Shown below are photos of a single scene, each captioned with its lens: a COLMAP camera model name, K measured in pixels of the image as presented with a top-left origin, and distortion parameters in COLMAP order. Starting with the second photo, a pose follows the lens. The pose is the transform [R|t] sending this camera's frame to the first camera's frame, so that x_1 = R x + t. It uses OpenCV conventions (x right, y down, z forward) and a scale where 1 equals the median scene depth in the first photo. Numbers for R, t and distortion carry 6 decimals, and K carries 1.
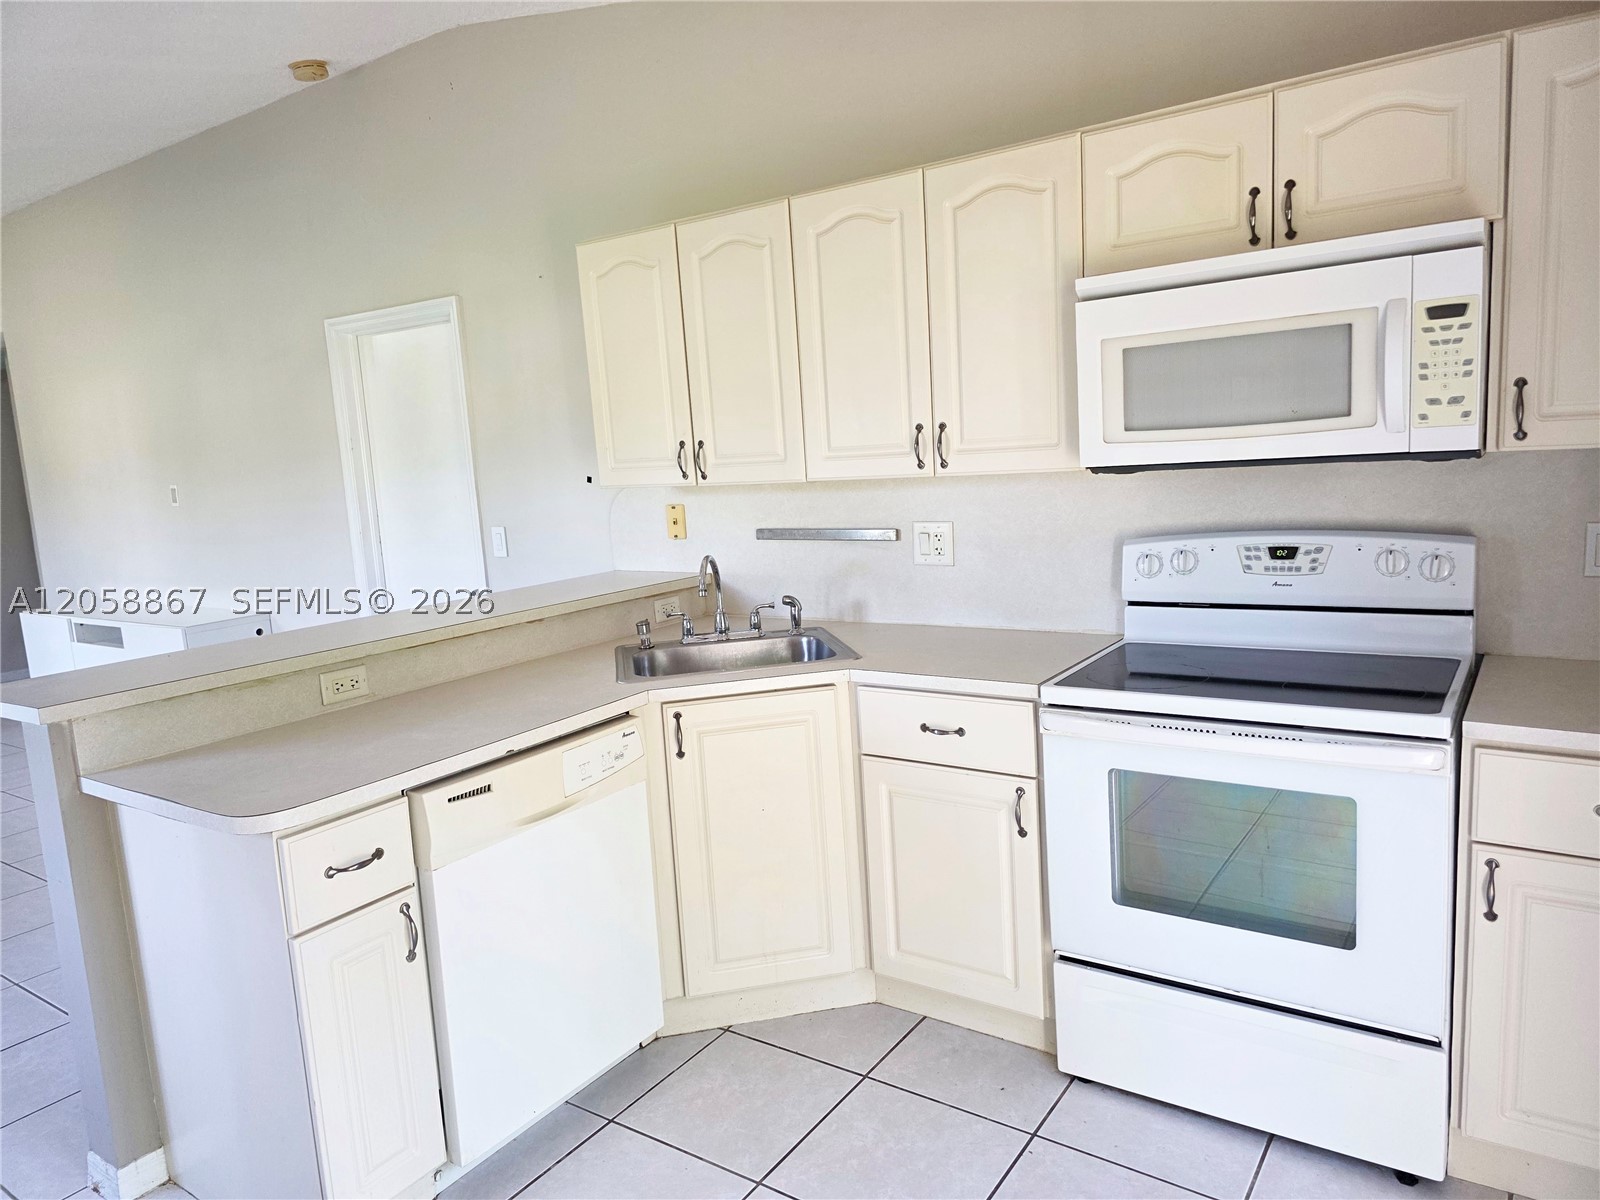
lens RADIAL K [[1081.3, 0, 766.7], [0, 1081.3, 610.3], [0, 0, 1]] dist [0.074862, -0.066940]
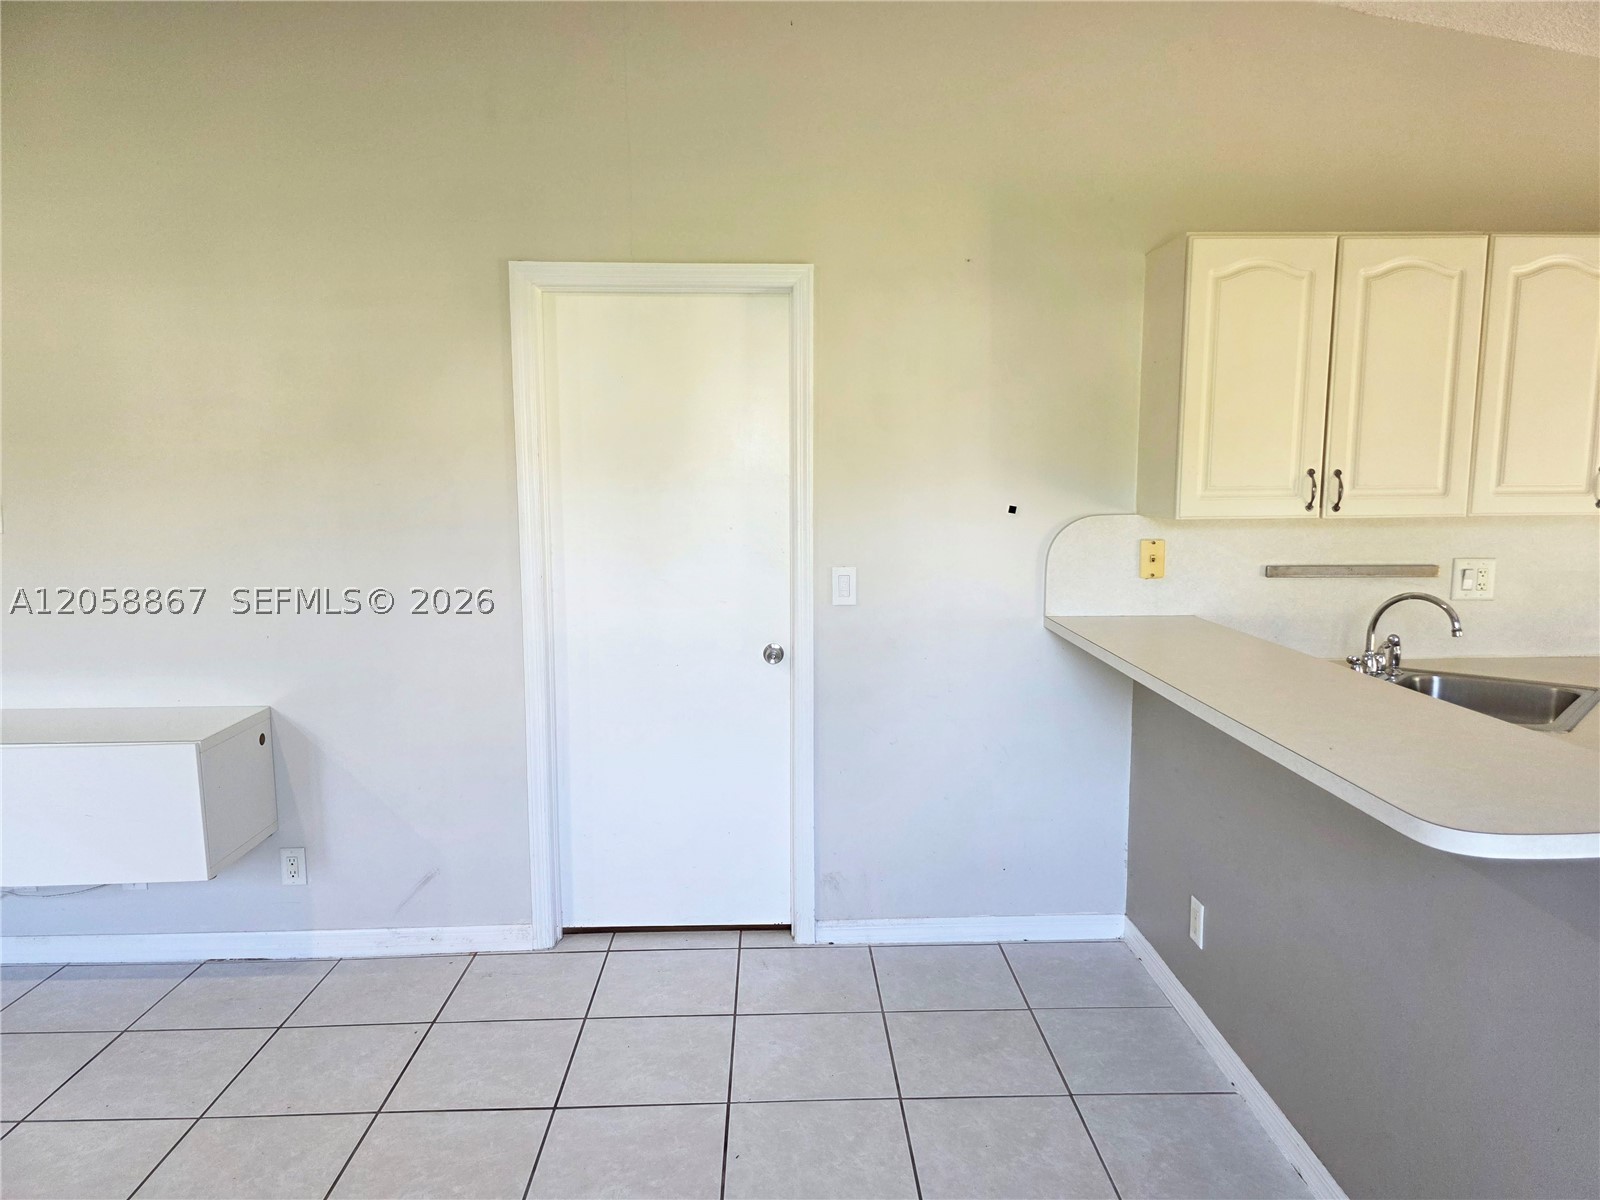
lens RADIAL K [[1081.3, 0, 768.8], [0, 1081.3, 631.1], [0, 0, 1]] dist [0.074862, -0.066940]
pose [[0.784769, -0.016181, 0.619577, -1.324869], [0.047378, 0.998300, -0.033939, -0.009527], [-0.617974, 0.055989, 0.784202, 0.727259]]
